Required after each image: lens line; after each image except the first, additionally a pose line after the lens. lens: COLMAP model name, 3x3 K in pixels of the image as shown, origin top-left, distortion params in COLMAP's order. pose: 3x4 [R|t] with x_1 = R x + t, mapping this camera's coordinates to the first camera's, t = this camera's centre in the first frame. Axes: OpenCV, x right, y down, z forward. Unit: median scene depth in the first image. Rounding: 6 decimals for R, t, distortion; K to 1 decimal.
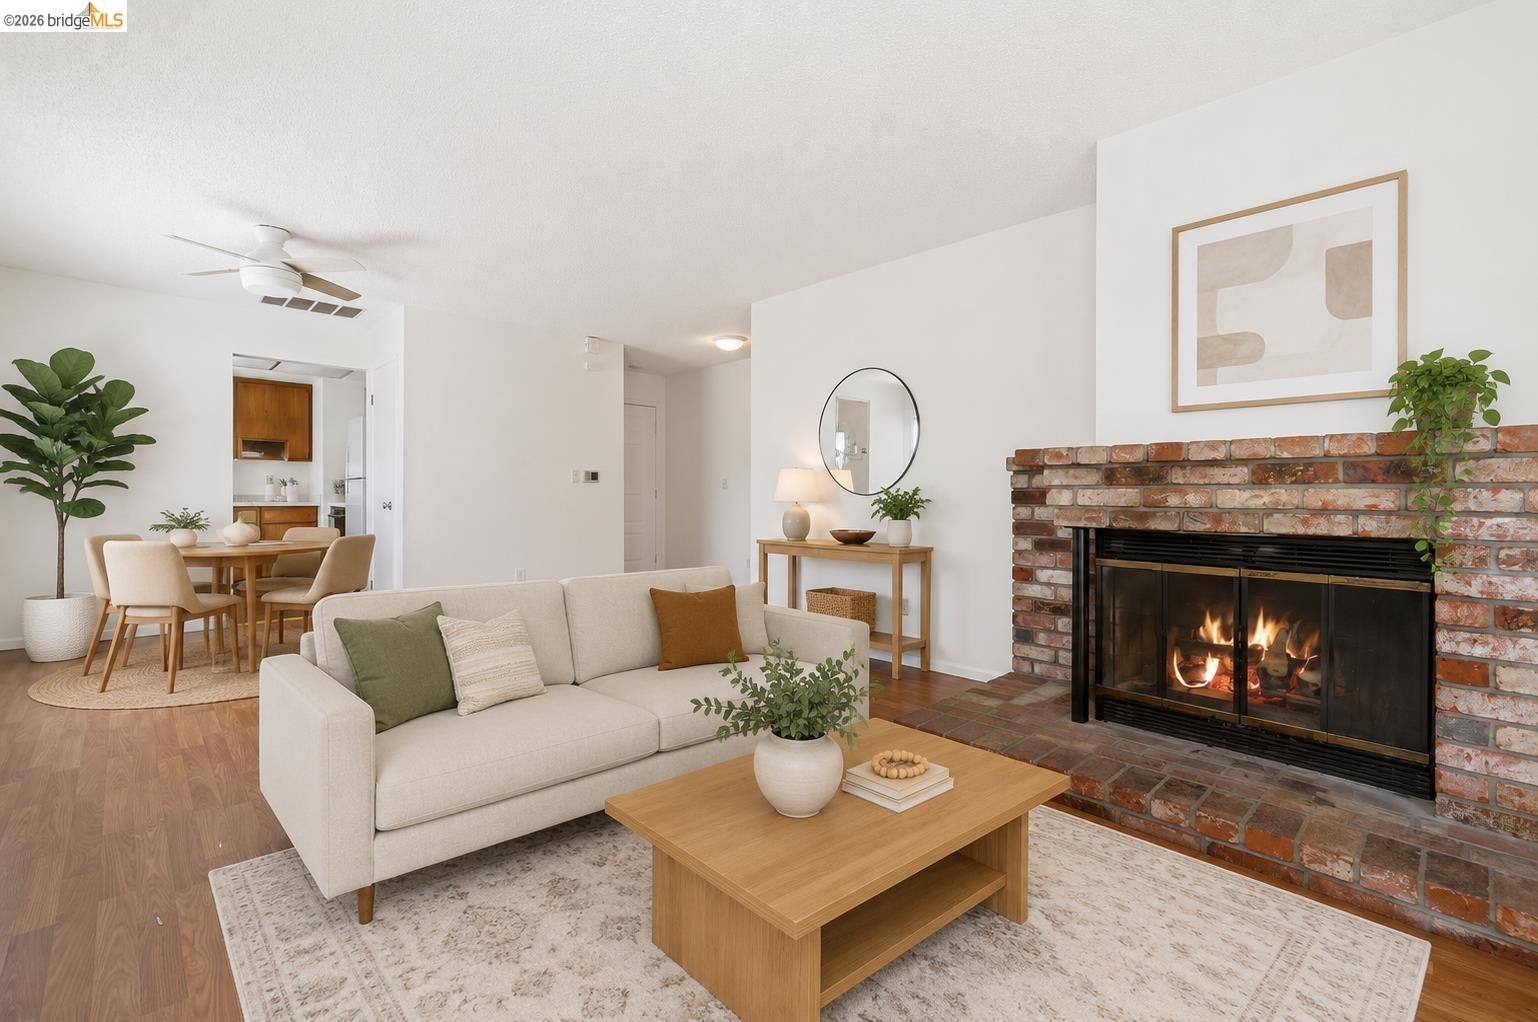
lens RADIAL K [[662.4, 0, 775.9], [0, 662.4, 508.0], [0, 0, 1]] dist [0.002447, 0.000290]
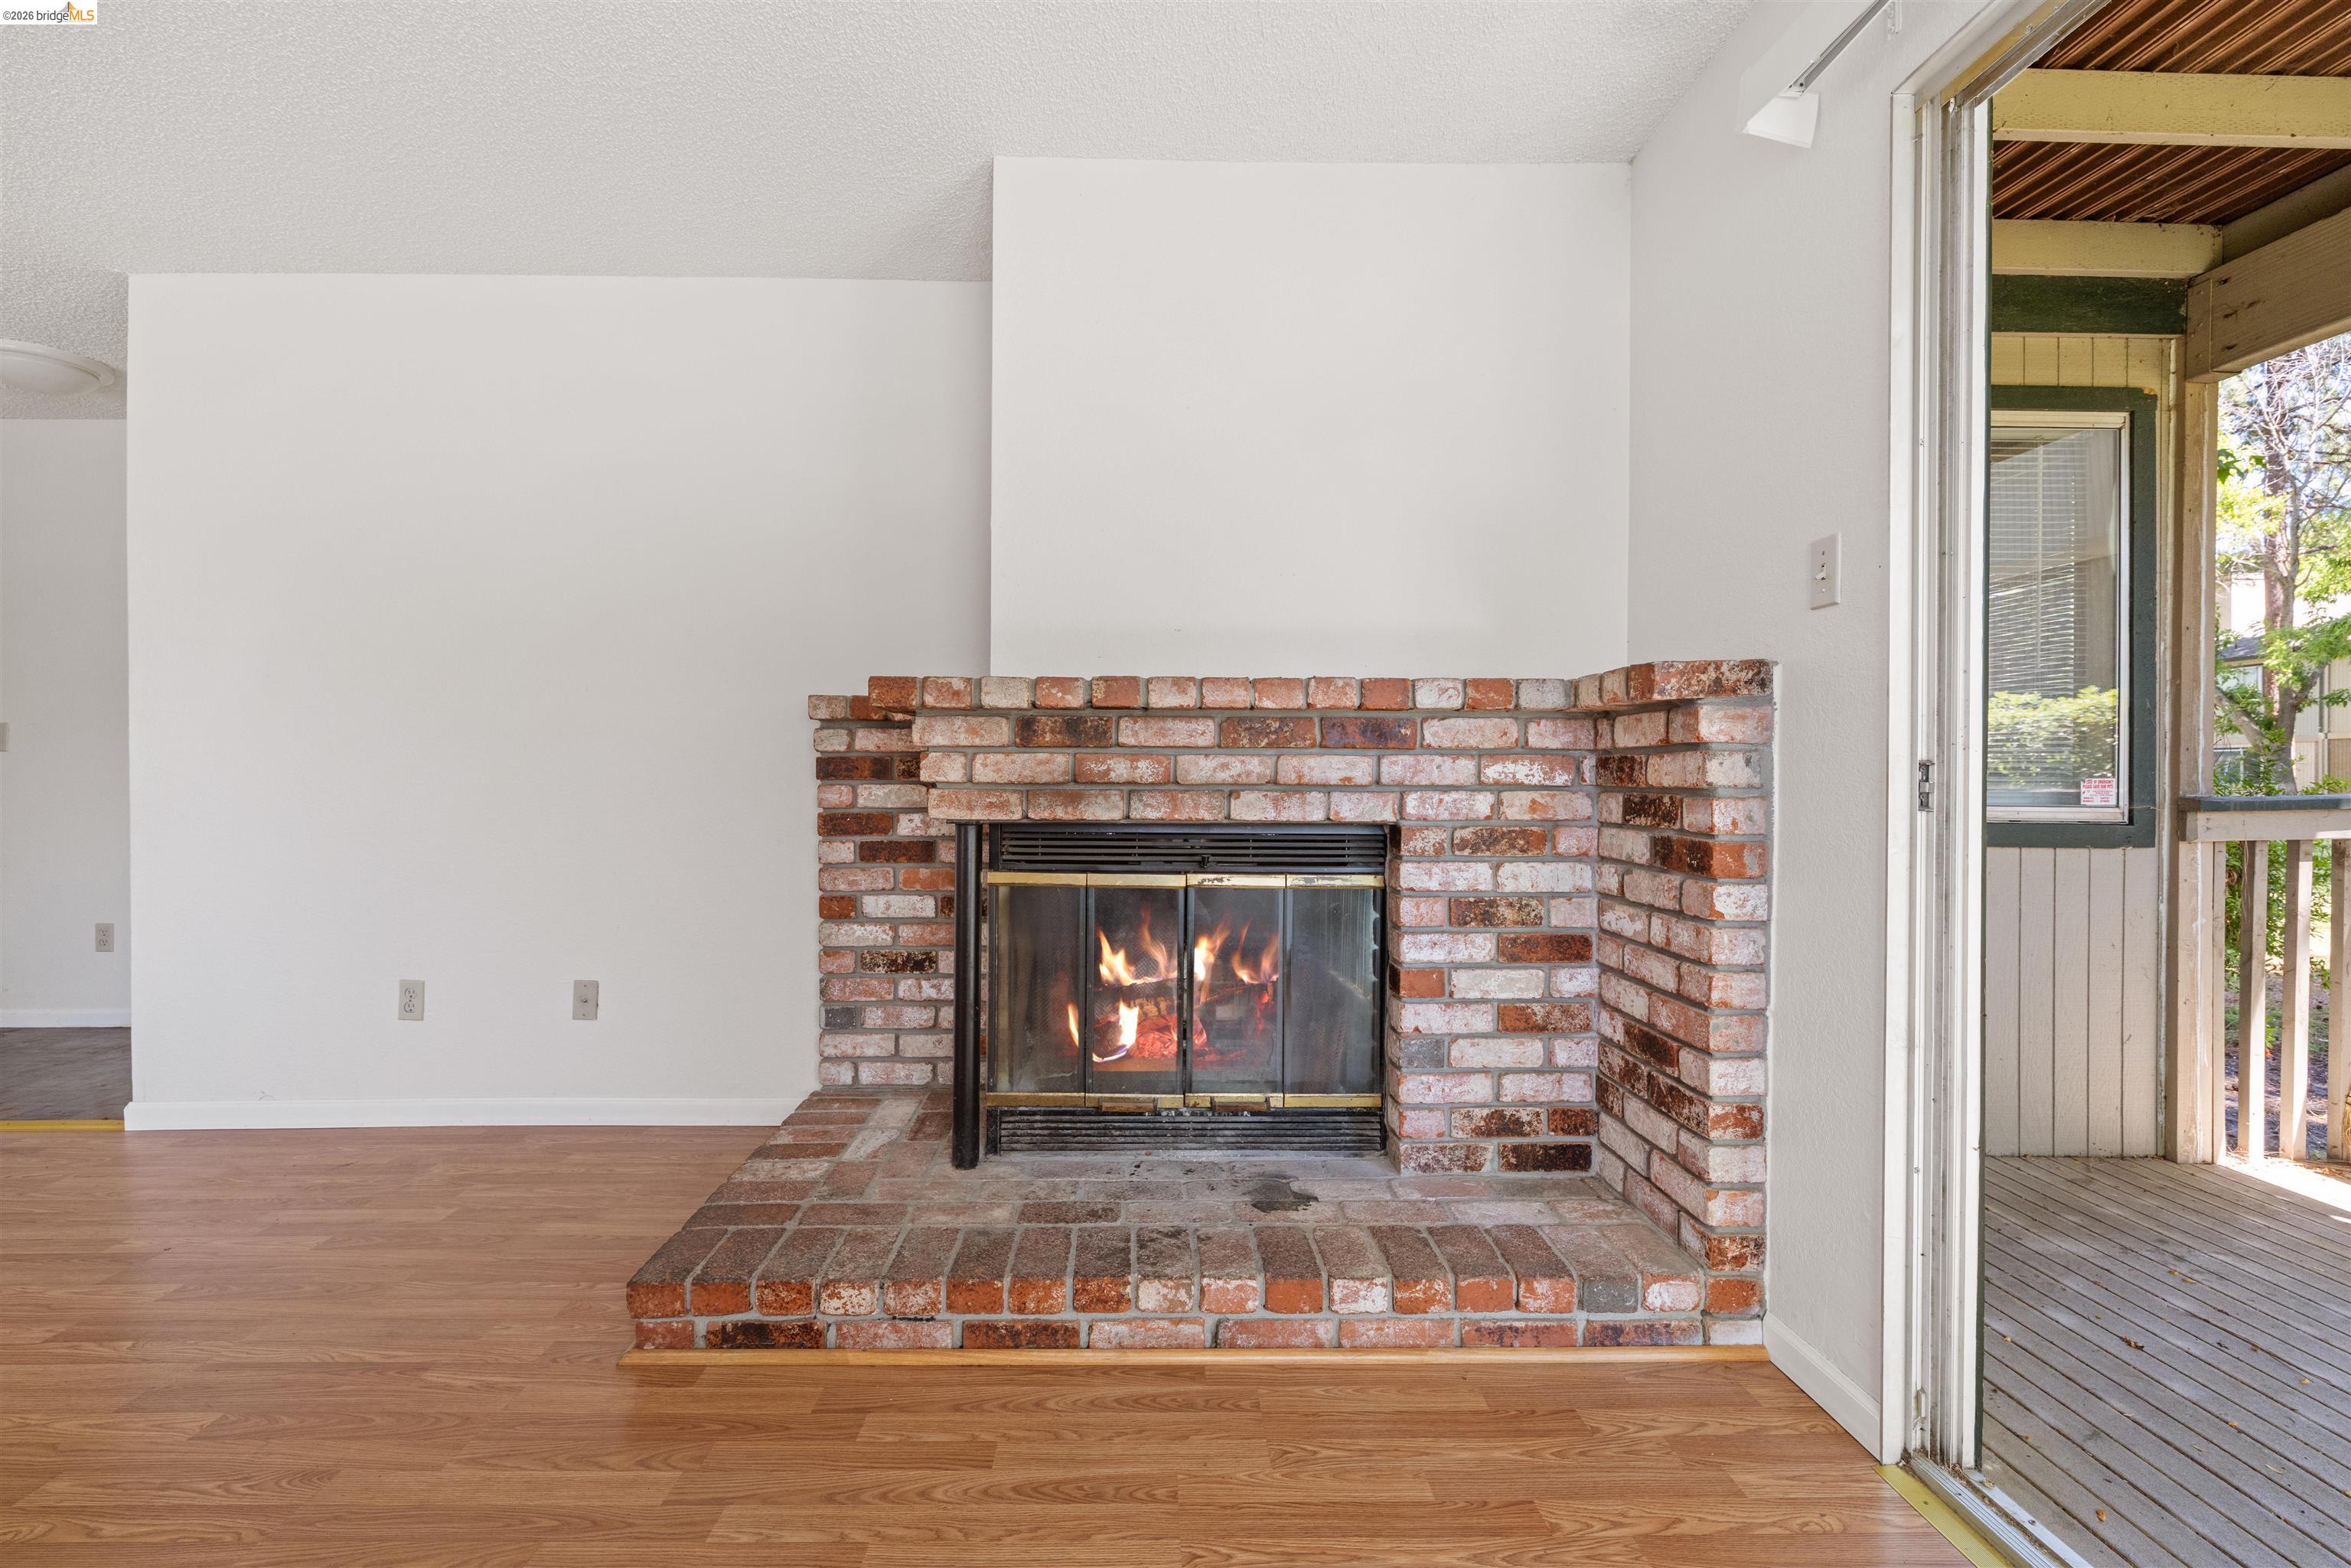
lens RADIAL K [[1012.6, 0, 1186.1], [0, 1012.6, 779.4], [0, 0, 1]] dist [0.002447, 0.000290]
pose [[0.712474, -0.011172, 0.701609, -0.014902], [0.013636, 0.999905, 0.002075, -0.005809], [-0.701566, 0.008089, 0.712559, 0.275788]]
